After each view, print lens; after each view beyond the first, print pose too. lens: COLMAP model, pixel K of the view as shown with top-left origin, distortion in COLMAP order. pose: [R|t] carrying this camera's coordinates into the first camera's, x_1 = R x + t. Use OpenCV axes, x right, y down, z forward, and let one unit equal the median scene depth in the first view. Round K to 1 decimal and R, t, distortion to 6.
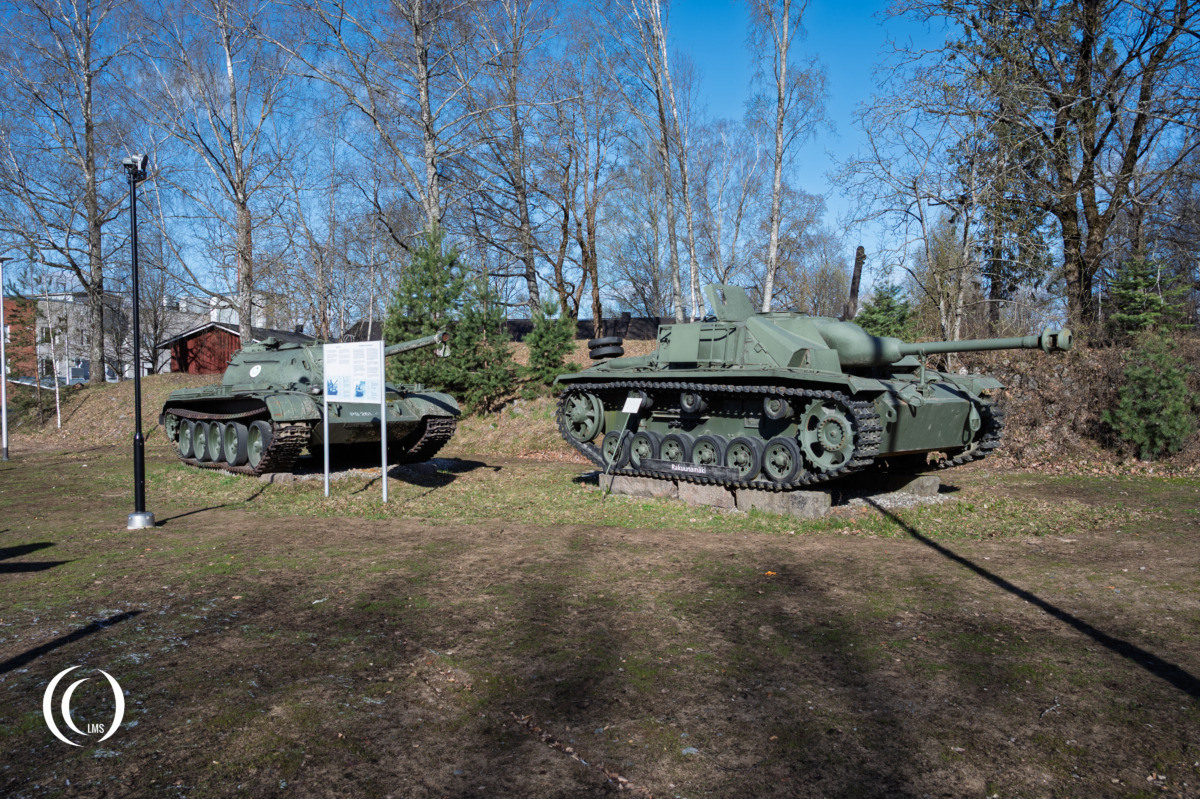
lens RADIAL K [[1421.9, 0, 600.0], [0, 1421.9, 399.5], [0, 0, 1]] dist [0.037765, -0.028410]
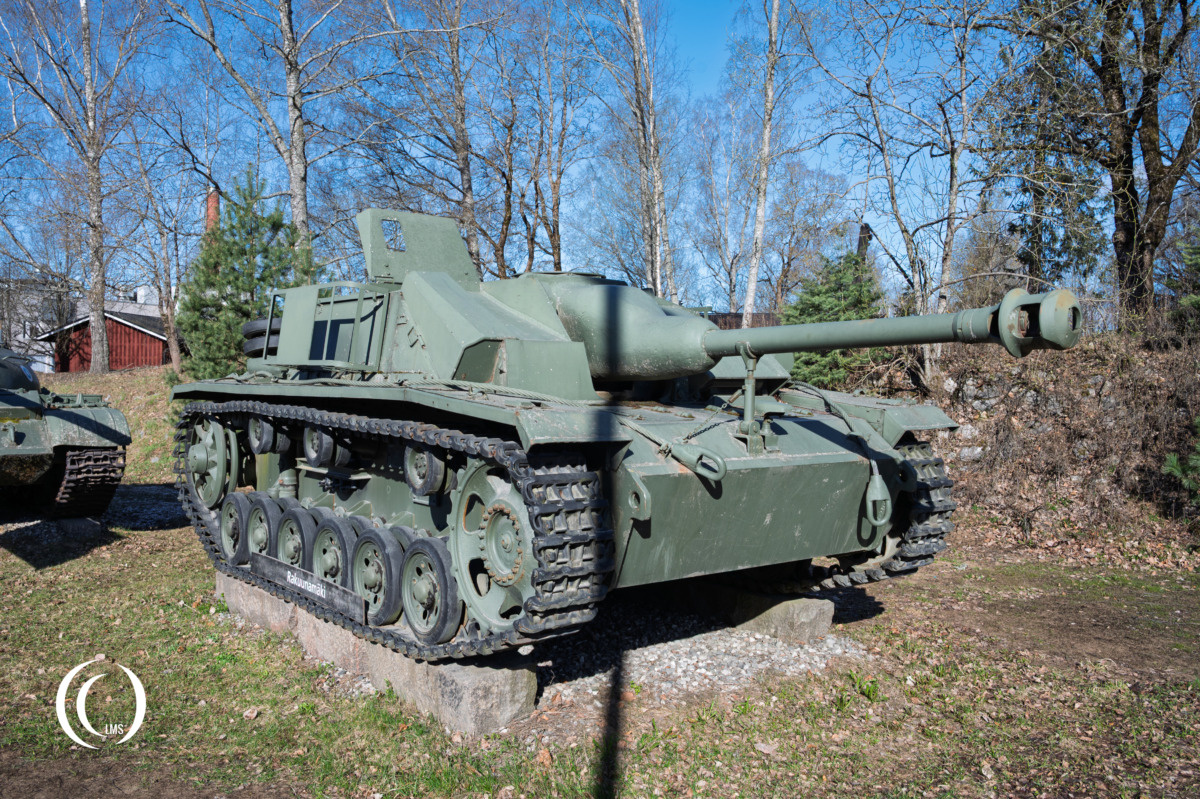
lens RADIAL K [[1421.9, 0, 600.0], [0, 1421.9, 399.5], [0, 0, 1]] dist [0.037765, -0.028410]
pose [[0.999124, 0.012507, -0.039935, 0.138101], [-0.012531, 0.999921, -0.000353, -0.011977], [0.039928, 0.000853, 0.999202, 0.390465]]
